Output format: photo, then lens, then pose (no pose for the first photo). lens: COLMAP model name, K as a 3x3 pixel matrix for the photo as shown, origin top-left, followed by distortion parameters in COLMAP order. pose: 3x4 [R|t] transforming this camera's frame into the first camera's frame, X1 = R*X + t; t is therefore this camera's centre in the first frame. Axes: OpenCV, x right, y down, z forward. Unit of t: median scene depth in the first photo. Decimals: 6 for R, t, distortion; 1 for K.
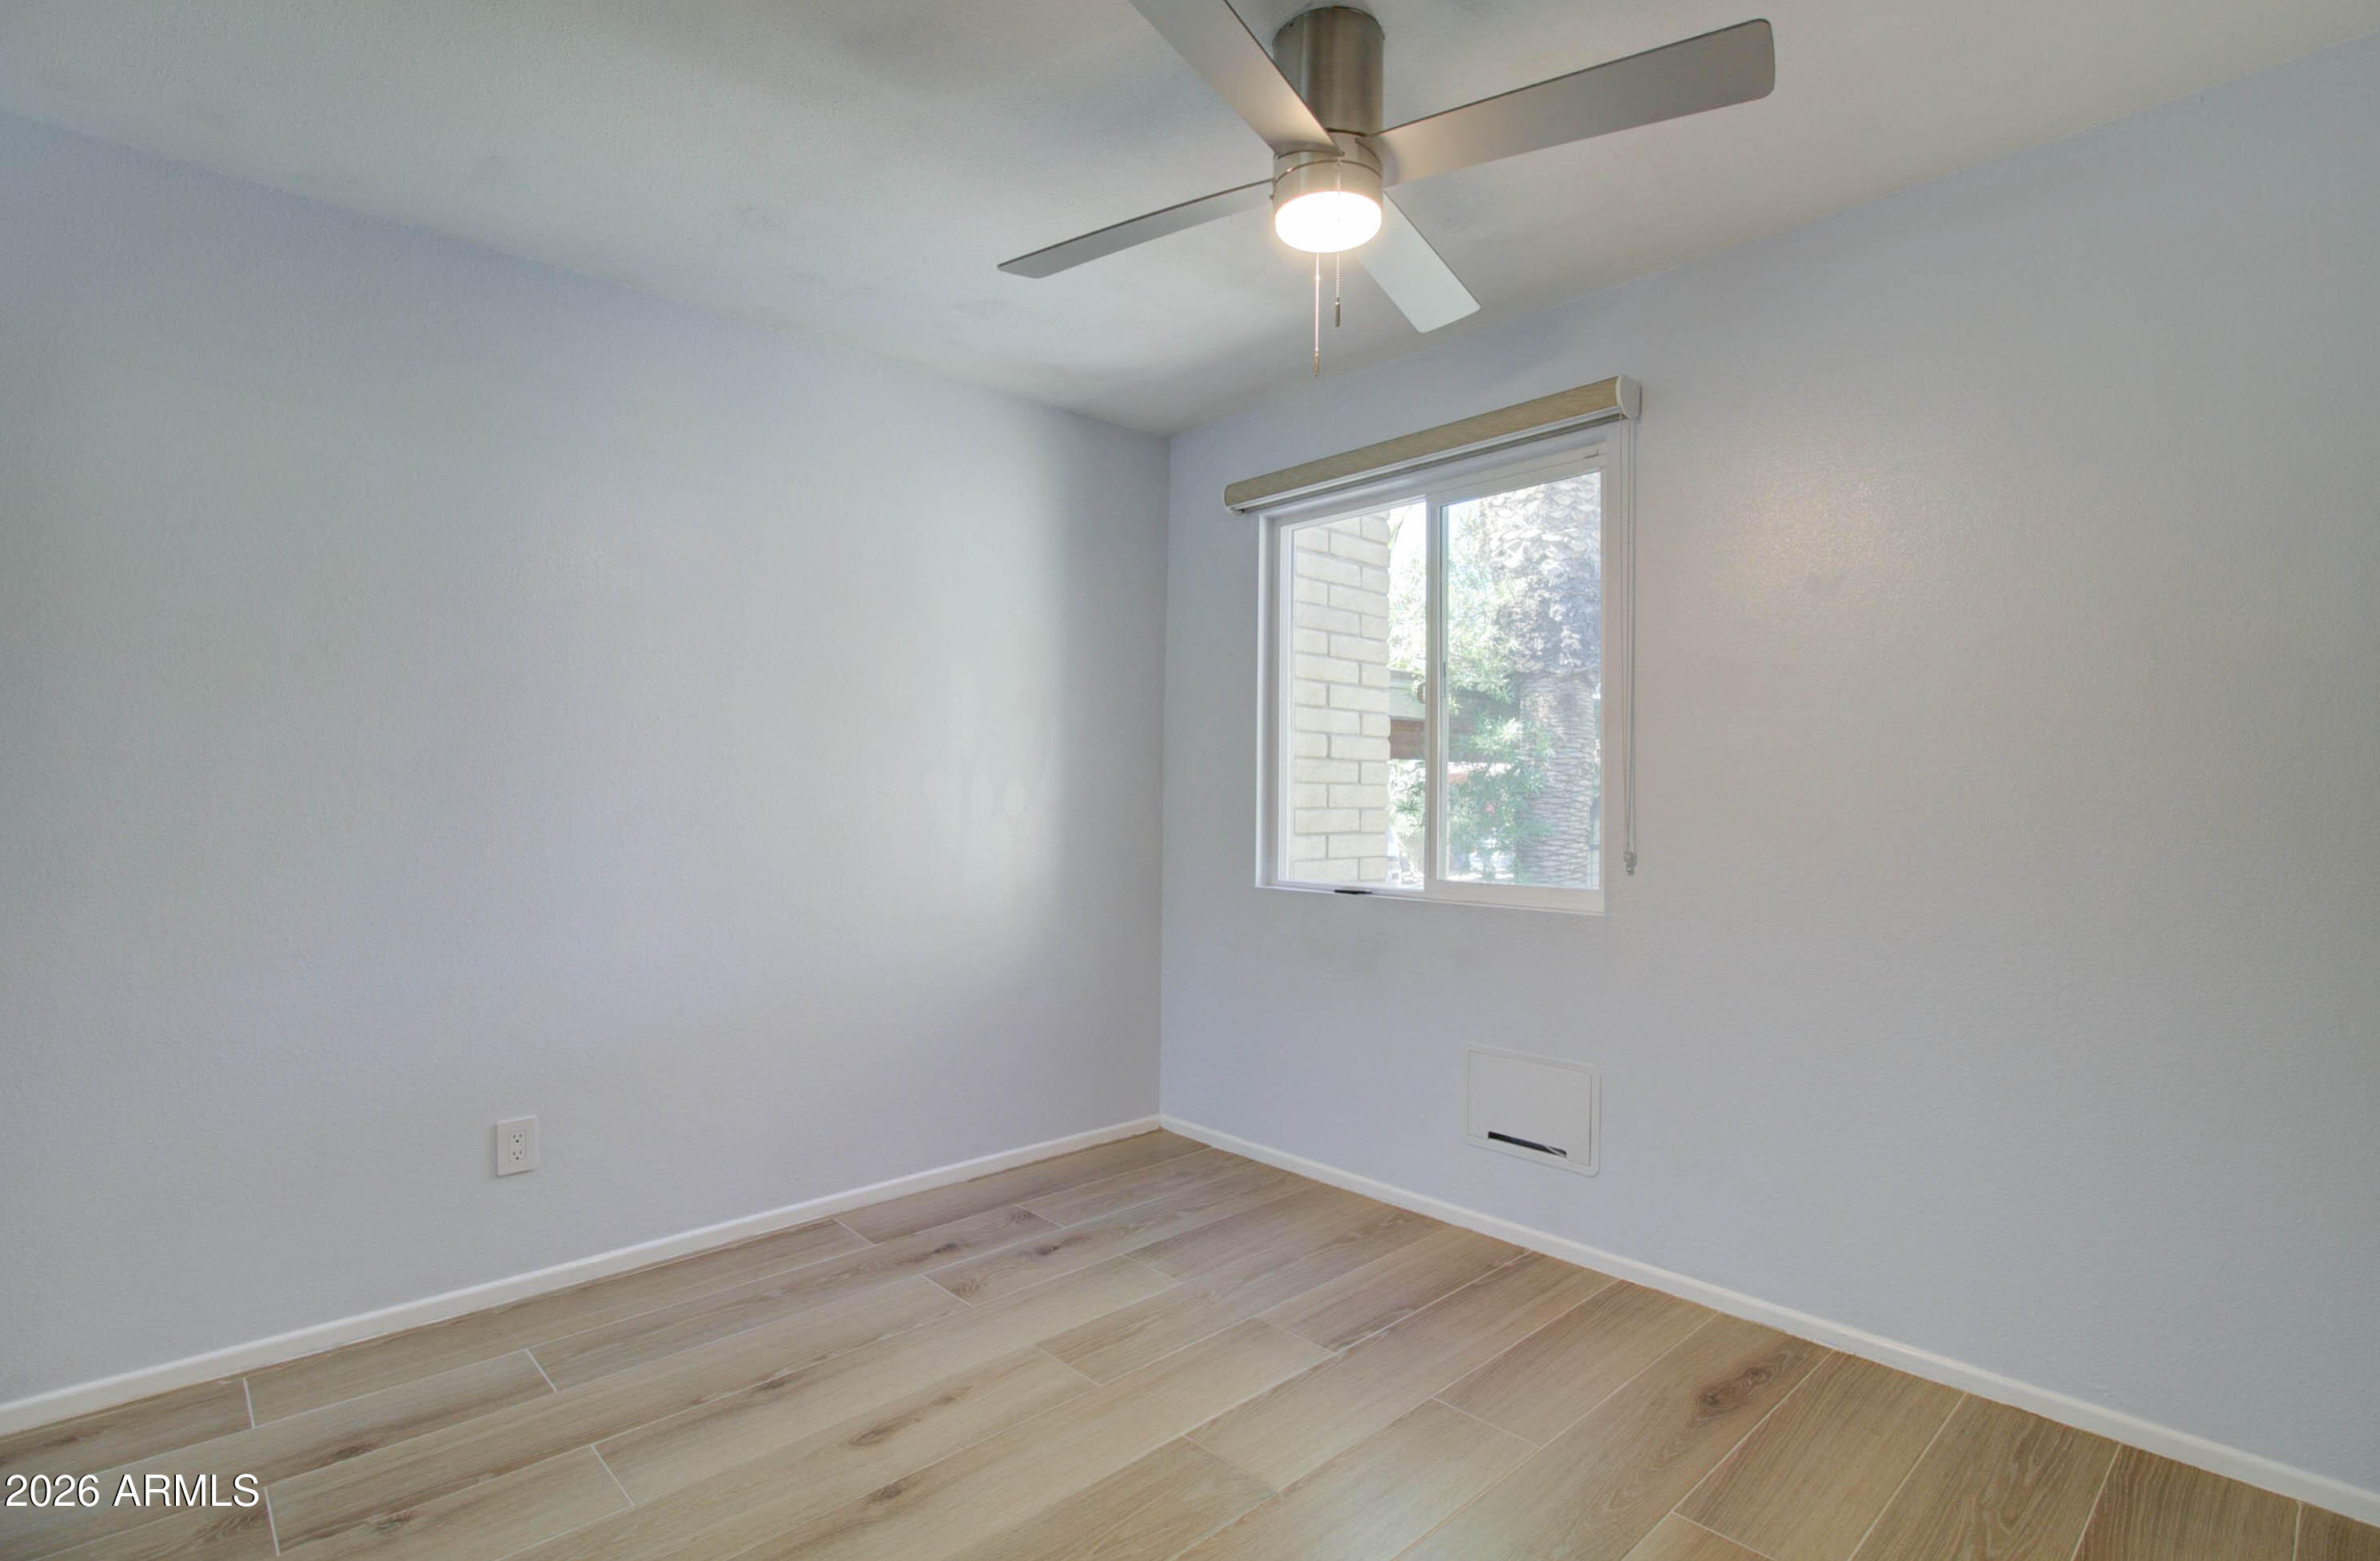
lens RADIAL K [[1100.7, 0, 1201.4], [0, 1100.7, 761.8], [0, 0, 1]] dist [0.004956, 0.001614]
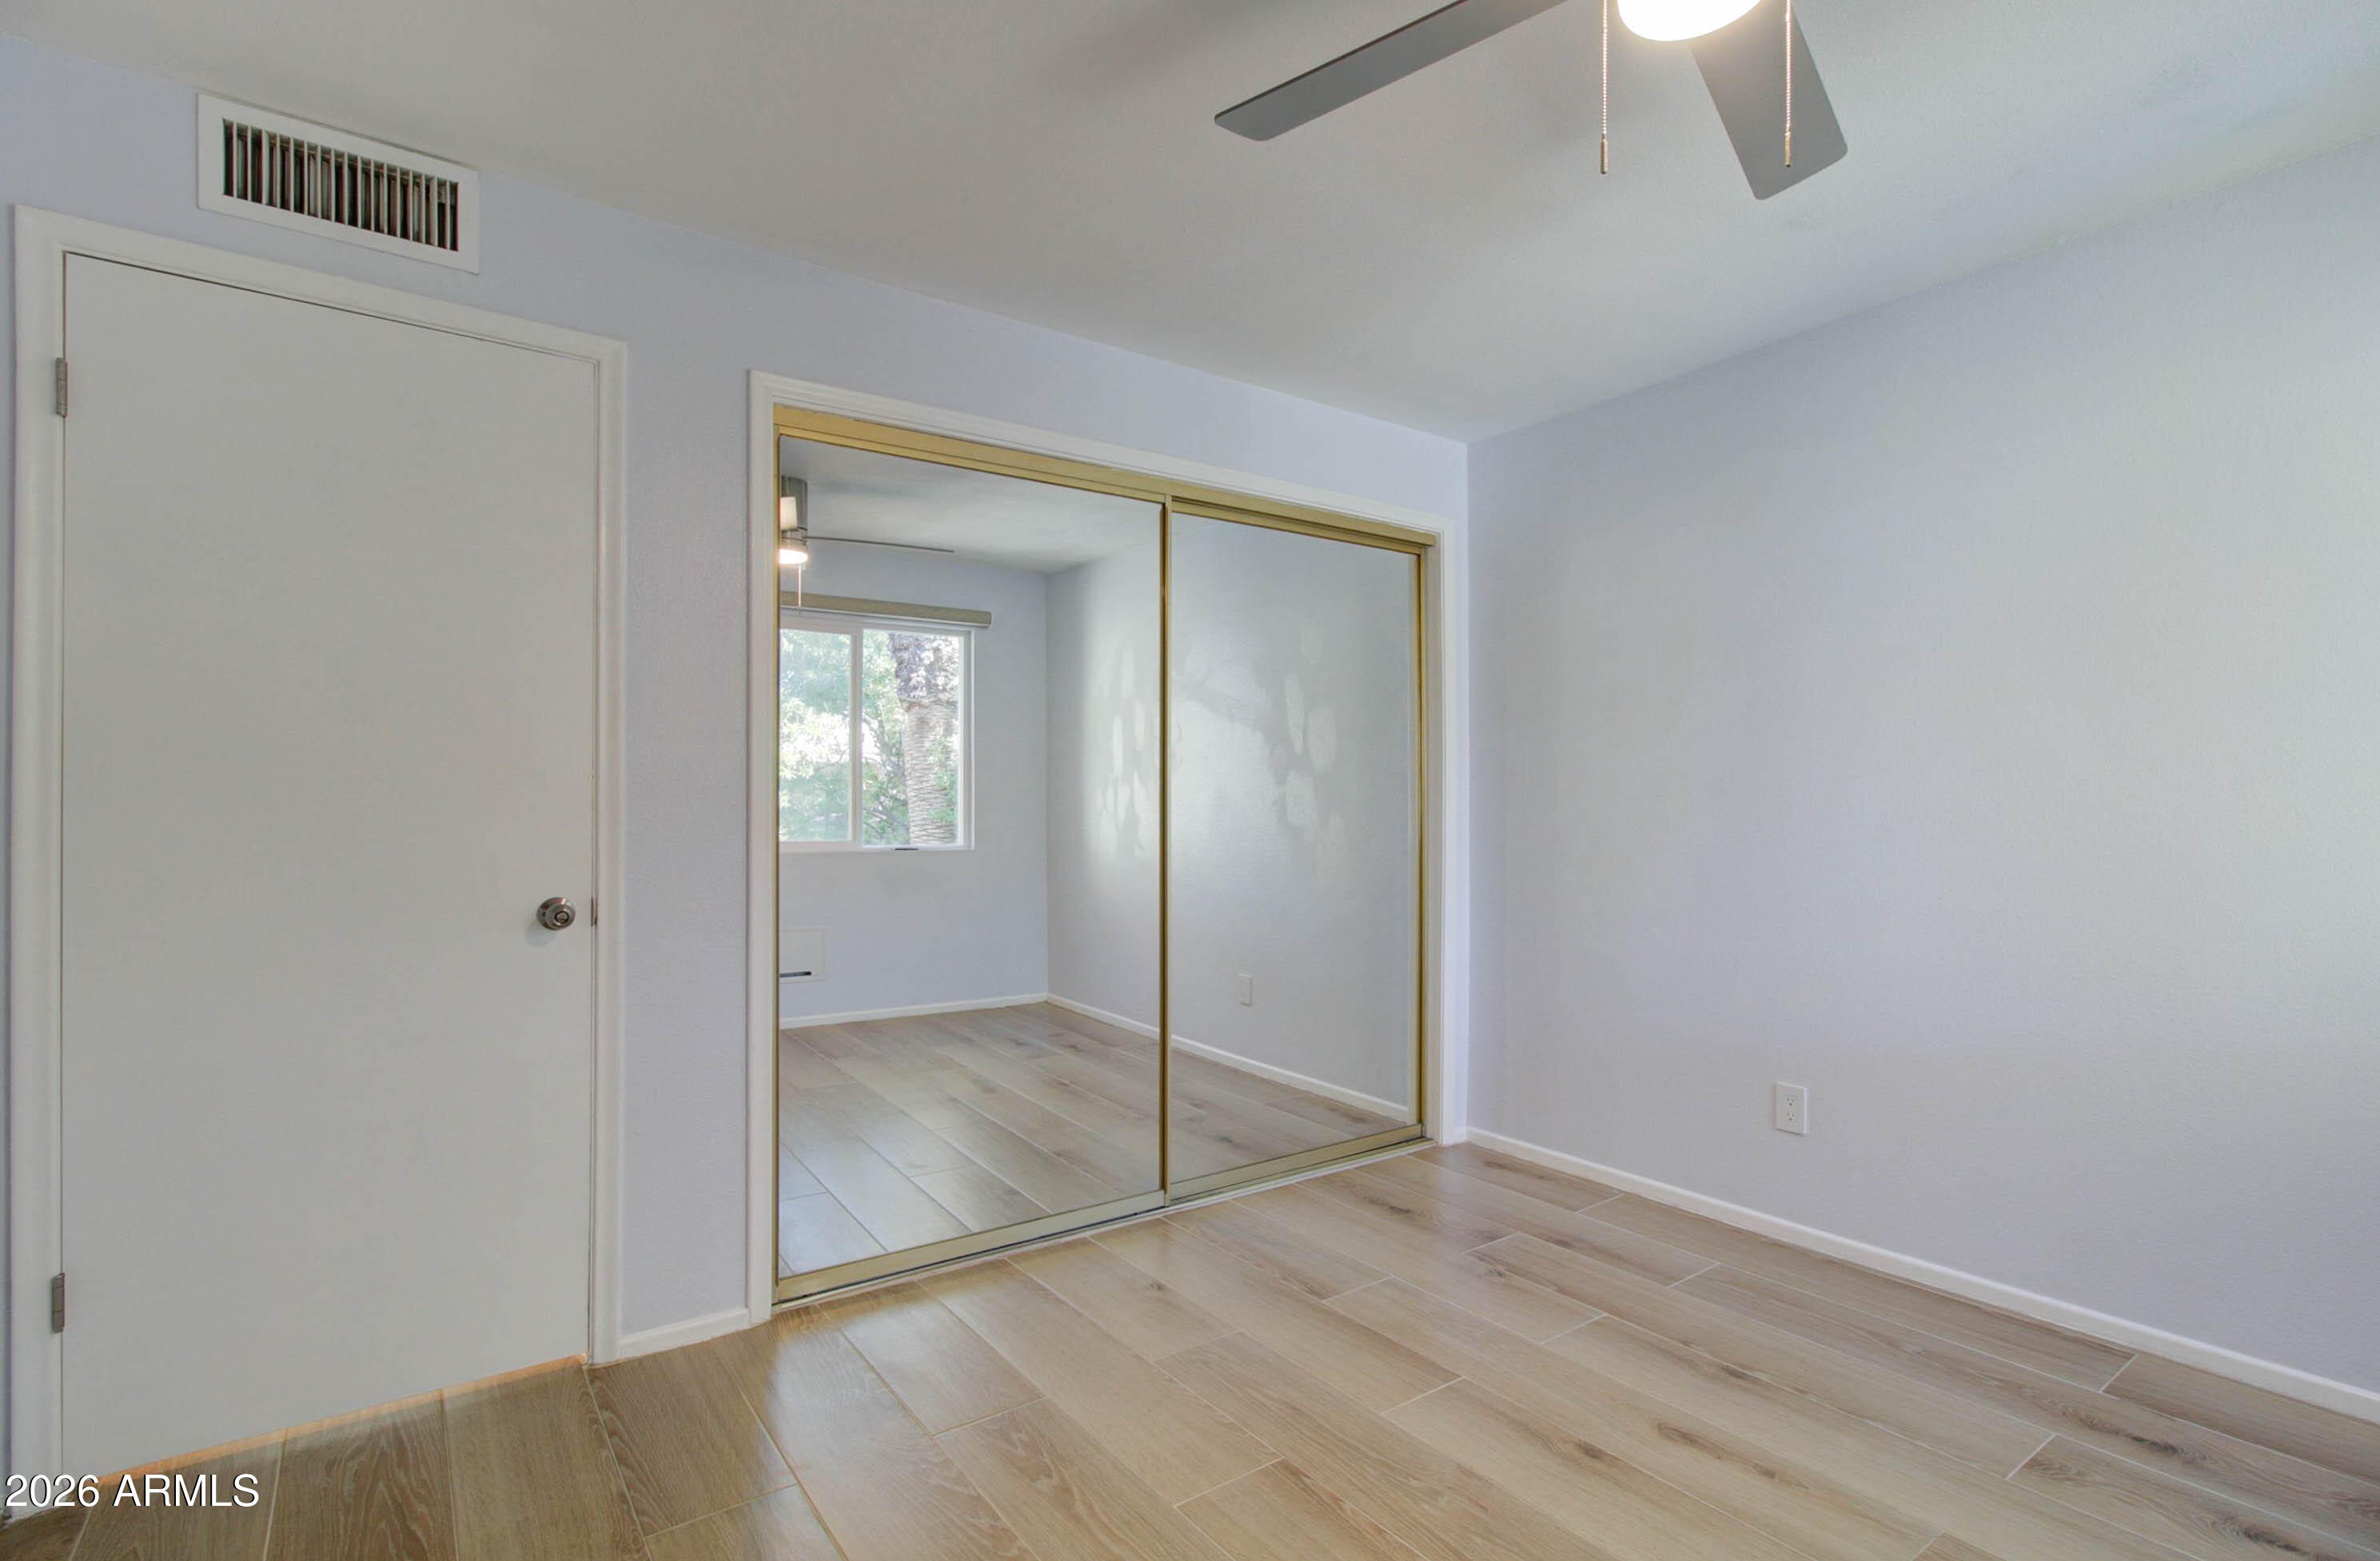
lens RADIAL K [[1105.2, 0, 1204.7], [0, 1105.2, 764.3], [0, 0, 1]] dist [-0.015993, 0.001772]
pose [[-0.124382, -0.042026, -0.991344, 0.645830], [0.036057, 0.998251, -0.046843, 0.026754], [0.991579, -0.041572, -0.122649, 0.602495]]
